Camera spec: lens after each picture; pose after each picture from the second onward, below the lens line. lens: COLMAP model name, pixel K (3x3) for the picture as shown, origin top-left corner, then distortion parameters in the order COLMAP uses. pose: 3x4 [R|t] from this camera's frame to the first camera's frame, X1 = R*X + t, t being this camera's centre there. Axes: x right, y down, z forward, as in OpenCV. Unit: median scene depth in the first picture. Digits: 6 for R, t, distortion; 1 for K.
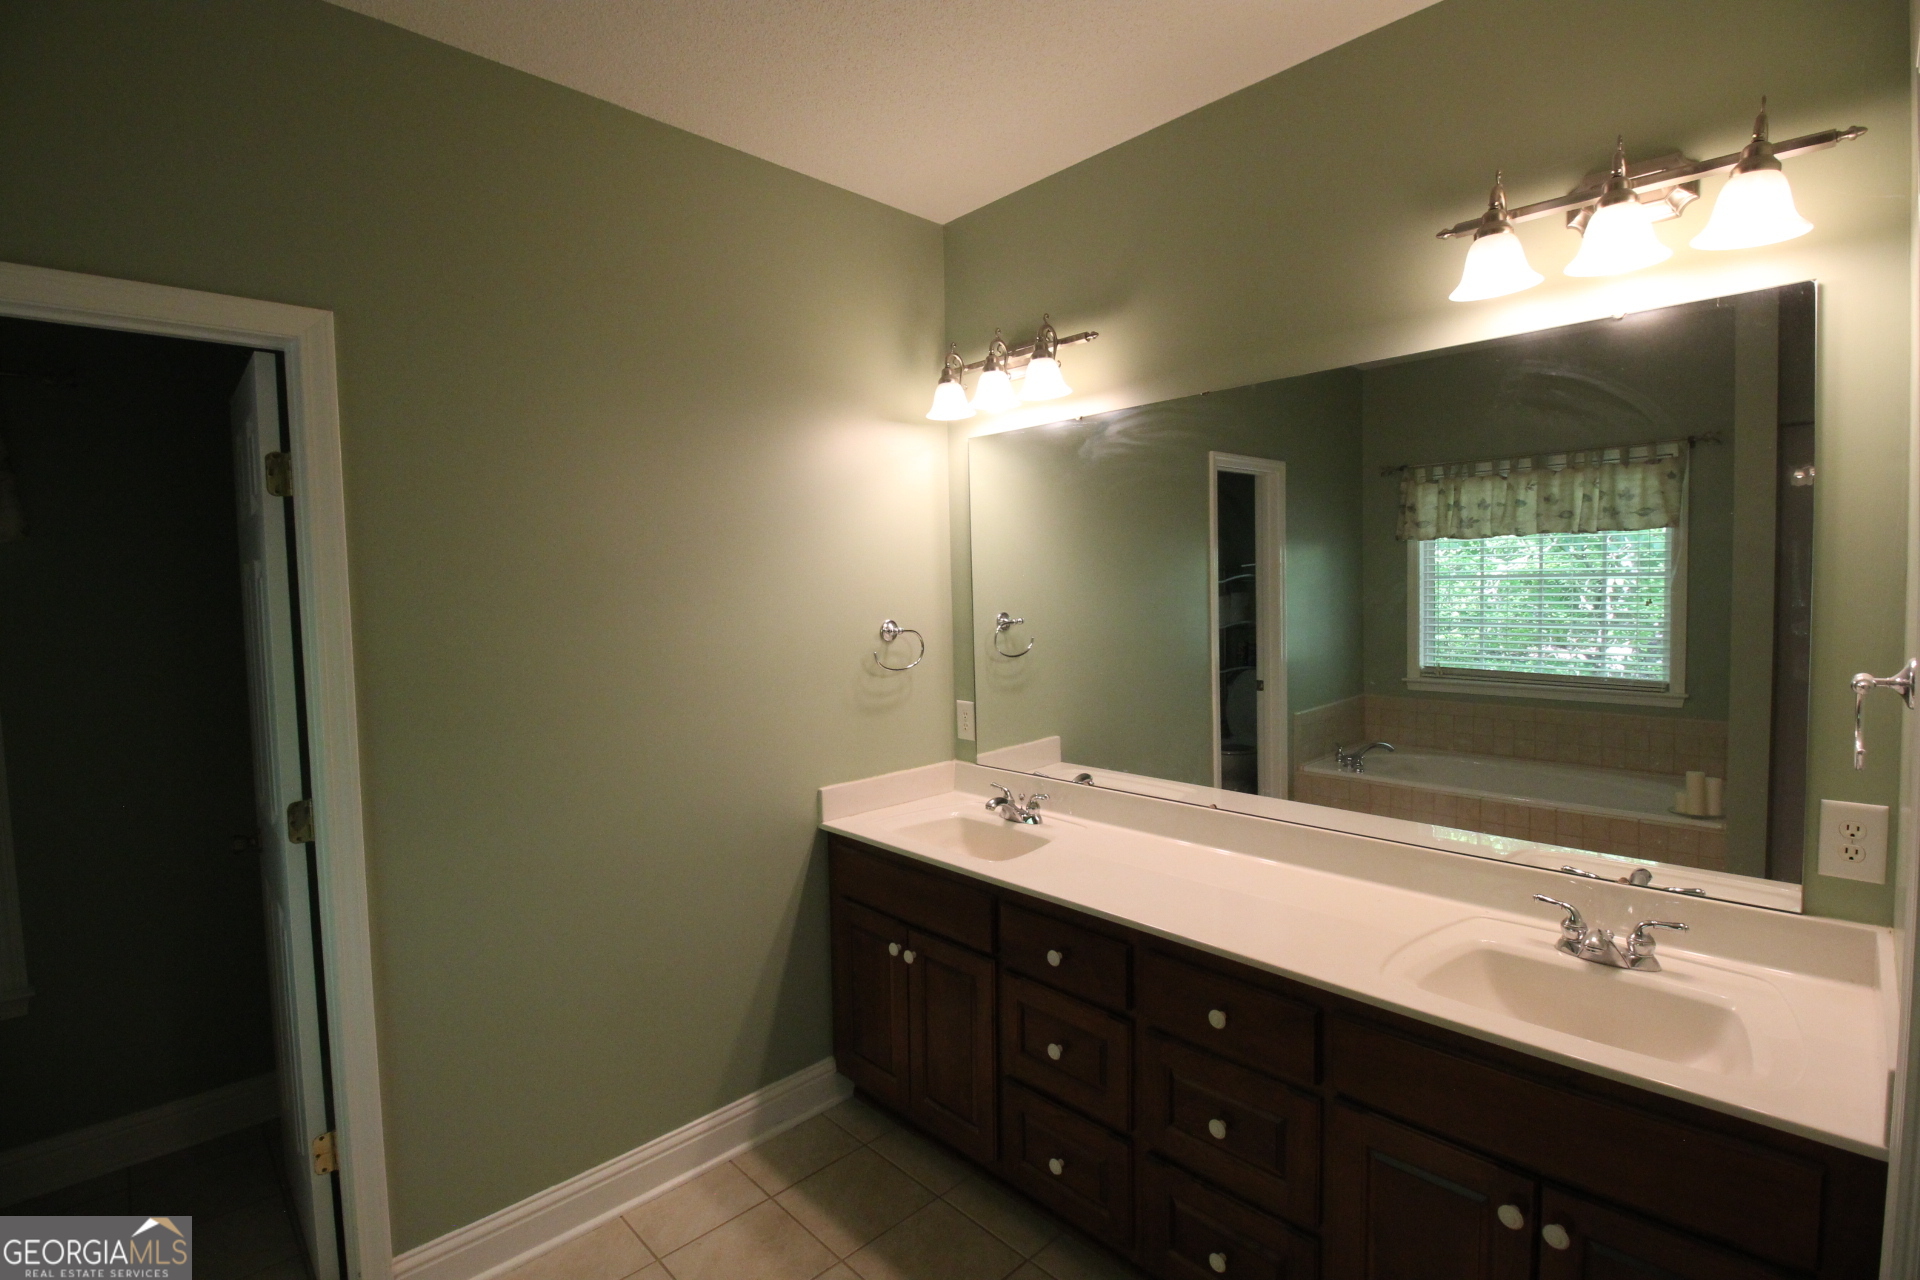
lens RADIAL K [[897.5, 0, 950.4], [0, 897.5, 625.7], [0, 0, 1]] dist [-0.006905, -0.001726]
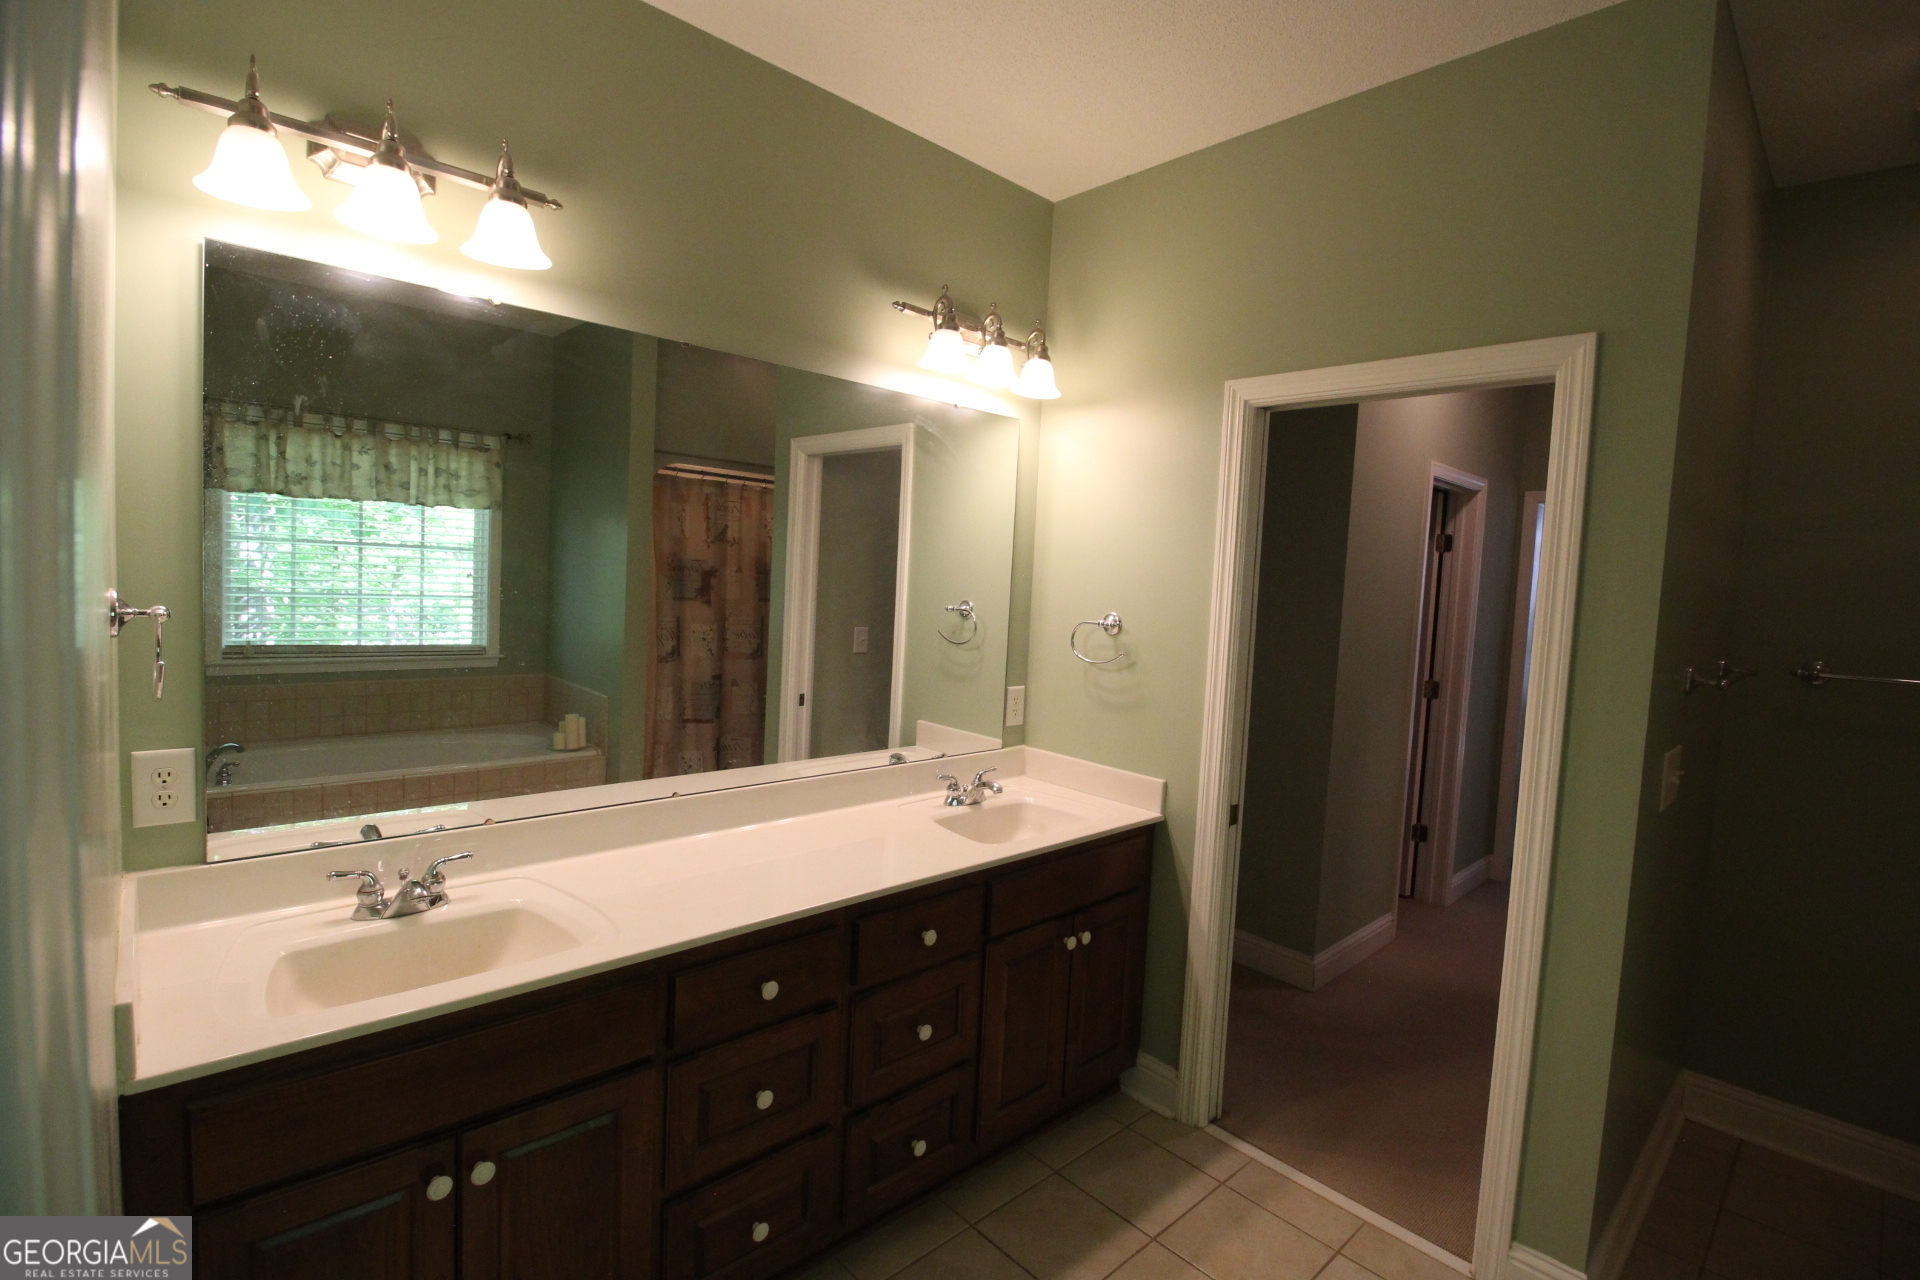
lens RADIAL K [[897.5, 0, 960.3], [0, 897.5, 627.1], [0, 0, 1]] dist [-0.006905, -0.001726]
pose [[-0.001336, -0.041176, 0.999151, -0.331583], [-0.001458, 0.999151, 0.041174, -0.006476], [-0.999998, -0.001402, -0.001395, 0.371758]]
